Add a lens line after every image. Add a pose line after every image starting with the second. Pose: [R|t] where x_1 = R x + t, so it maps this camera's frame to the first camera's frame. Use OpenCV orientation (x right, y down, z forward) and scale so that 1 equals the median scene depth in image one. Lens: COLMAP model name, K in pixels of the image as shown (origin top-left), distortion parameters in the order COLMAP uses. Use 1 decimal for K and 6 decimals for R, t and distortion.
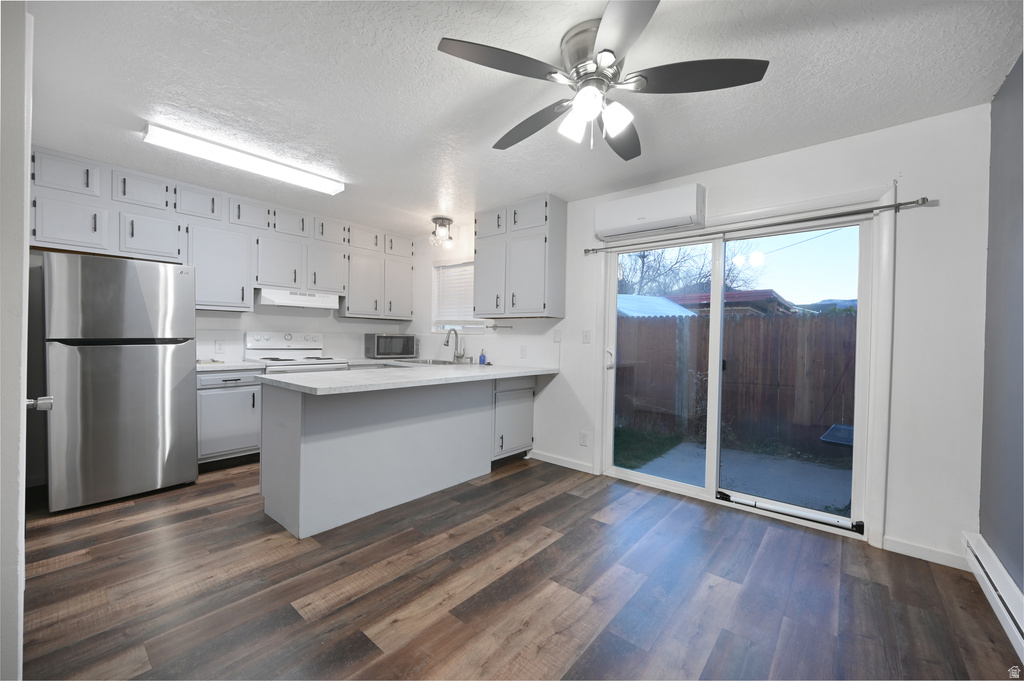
lens RADIAL K [[402.6, 0, 513.4], [0, 402.6, 342.4], [0, 0, 1]] dist [-0.000147, 0.000297]
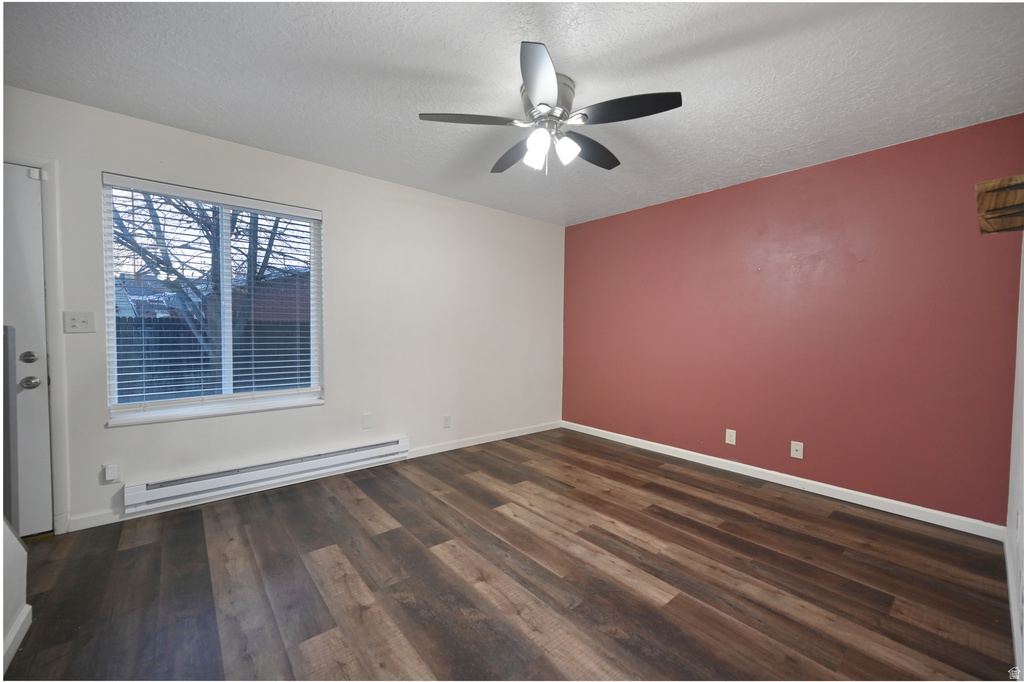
lens RADIAL K [[402.6, 0, 513.4], [0, 402.6, 342.9], [0, 0, 1]] dist [-0.000147, 0.000297]
pose [[0.169422, -0.057373, 0.983872, -0.682375], [0.006621, 0.998348, 0.057076, -0.029955], [-0.985521, -0.003156, 0.169522, 0.598525]]
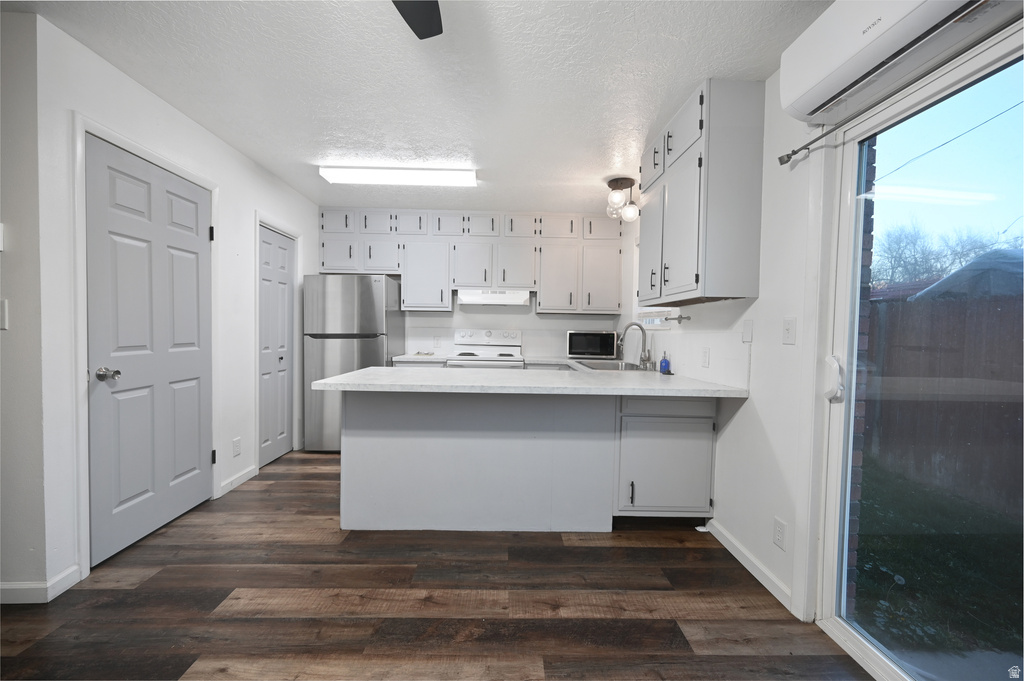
lens RADIAL K [[402.6, 0, 513.4], [0, 402.6, 342.4], [0, 0, 1]] dist [-0.000147, 0.000297]
pose [[0.661484, 0.015148, -0.749807, 0.372346], [-0.015355, 0.999860, 0.006653, 0.001449], [0.749802, 0.007112, 0.661624, 0.467322]]
